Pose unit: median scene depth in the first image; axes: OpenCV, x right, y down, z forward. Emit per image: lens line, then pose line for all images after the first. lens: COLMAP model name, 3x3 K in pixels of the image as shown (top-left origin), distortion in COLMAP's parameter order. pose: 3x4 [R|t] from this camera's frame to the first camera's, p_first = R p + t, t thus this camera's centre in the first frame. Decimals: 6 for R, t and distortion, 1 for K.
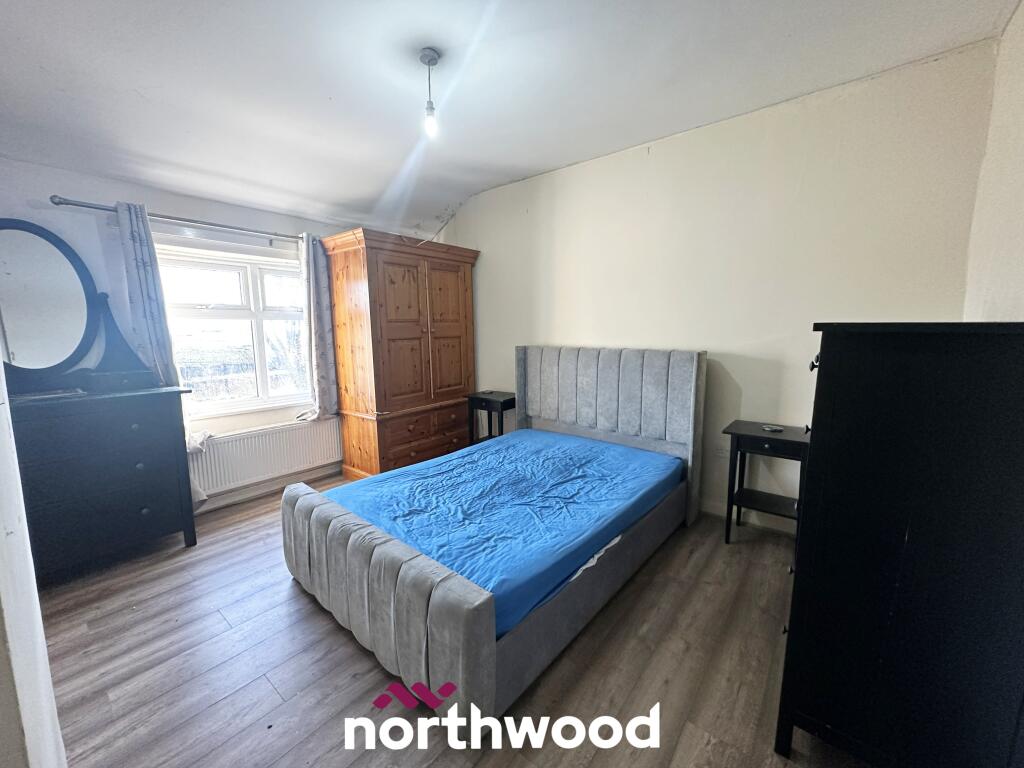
lens RADIAL K [[406.9, 0, 511.6], [0, 406.9, 382.7], [0, 0, 1]] dist [-0.000990, -0.000308]
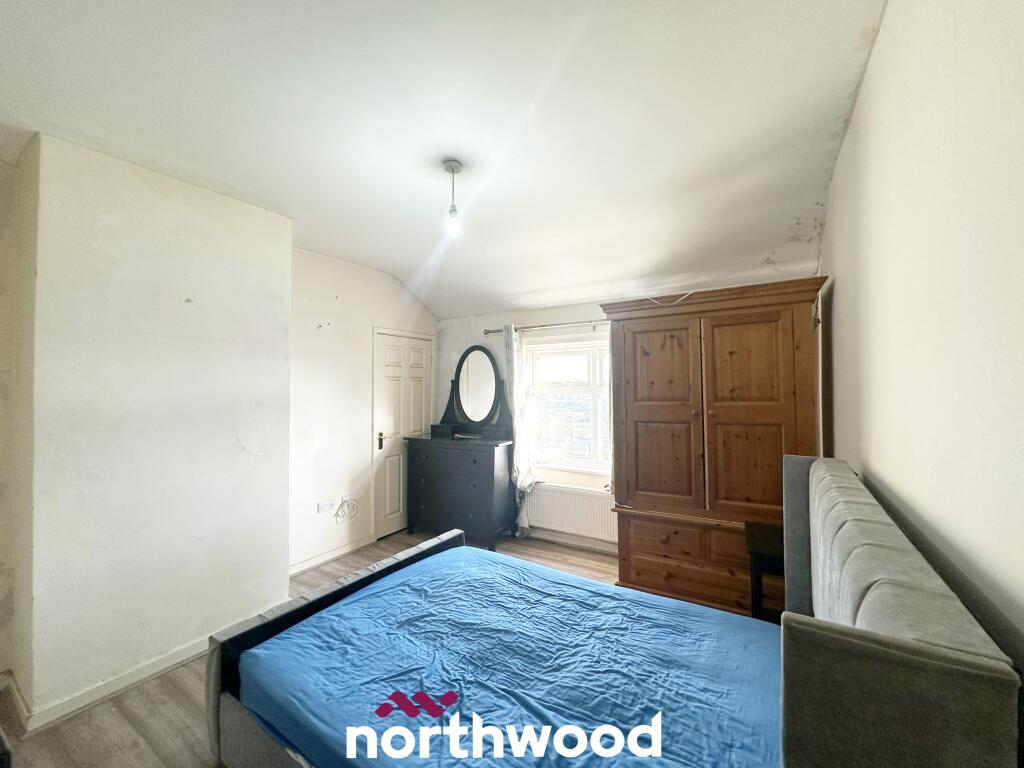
lens RADIAL K [[406.9, 0, 511.6], [0, 406.9, 382.7], [0, 0, 1]] dist [-0.000990, -0.000308]
pose [[0.129589, -0.004259, -0.991559, 0.583155], [-0.125433, 0.991887, -0.020653, -0.156357], [0.983602, 0.127050, 0.128004, 0.724670]]
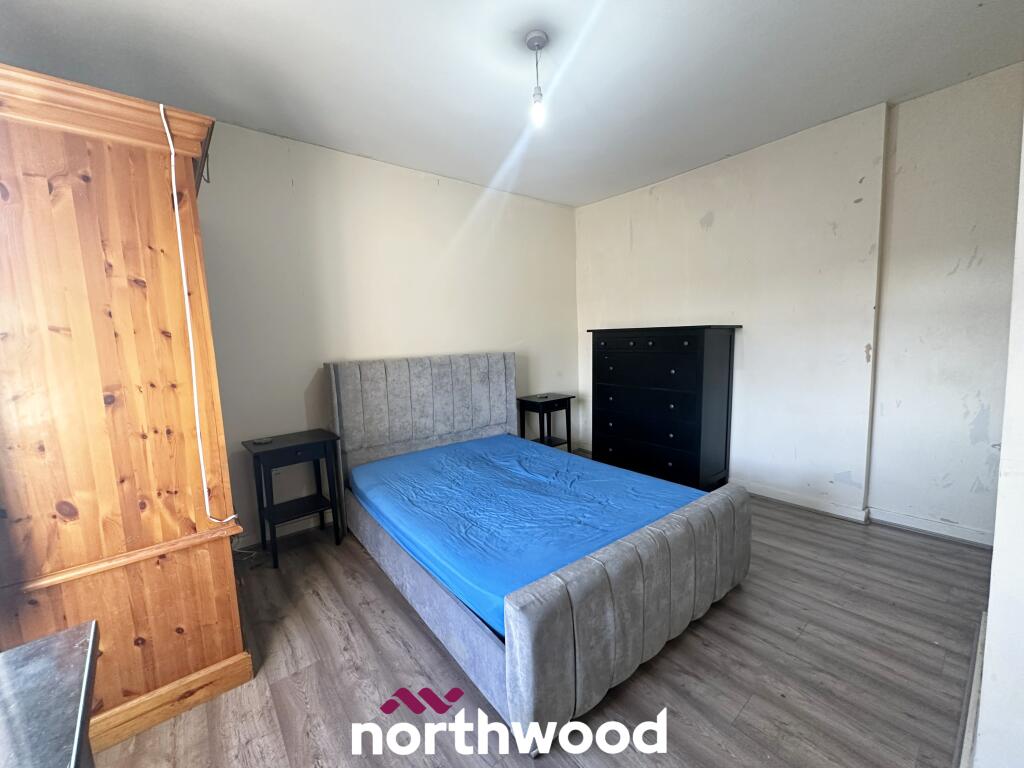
lens RADIAL K [[406.9, 0, 511.6], [0, 406.9, 382.7], [0, 0, 1]] dist [-0.000990, -0.000308]
pose [[0.203690, -0.110149, 0.972819, -0.807028], [0.160695, 0.983936, 0.077761, -0.073352], [-0.965757, 0.140488, 0.218118, 0.641920]]
